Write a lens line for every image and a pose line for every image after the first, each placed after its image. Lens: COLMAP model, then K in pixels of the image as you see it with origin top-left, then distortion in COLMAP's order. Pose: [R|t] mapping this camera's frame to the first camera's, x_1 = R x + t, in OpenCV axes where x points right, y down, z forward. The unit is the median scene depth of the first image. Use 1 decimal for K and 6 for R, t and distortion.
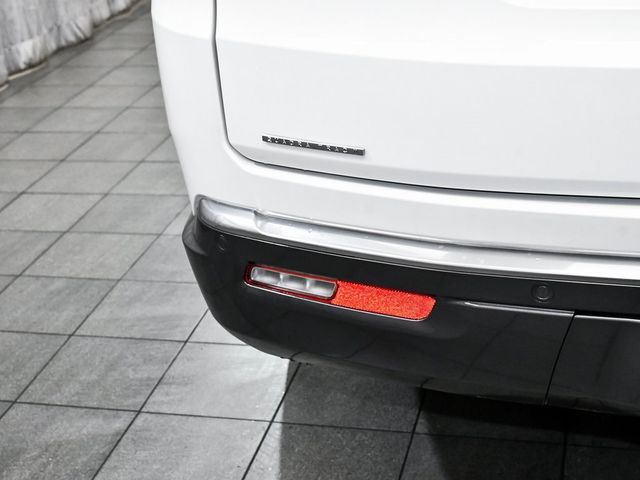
lens RADIAL K [[1093.0, 0, 322.0], [0, 1093.0, 238.7], [0, 0, 1]] dist [0.077397, 0.000000]
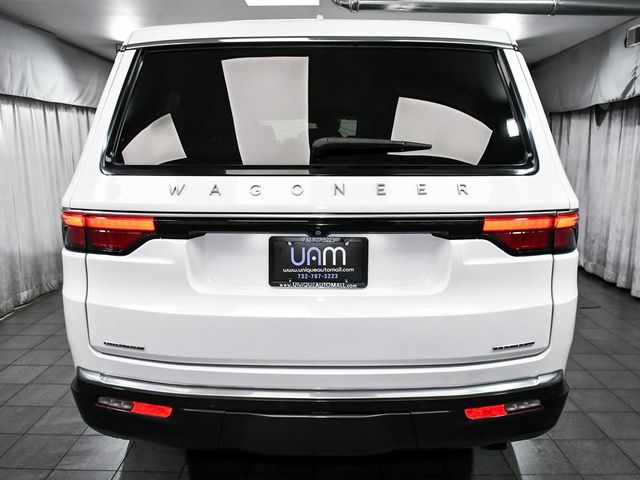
lens RADIAL K [[508.1, 0, 314.8], [0, 508.1, 243.3], [0, 0, 1]] dist [-0.054531, 0.006883]
pose [[0.967522, 0.035165, 0.250330, 0.064701], [0.032747, 0.964498, -0.262053, 0.002514], [-0.250658, 0.261740, 0.932021, -0.131567]]
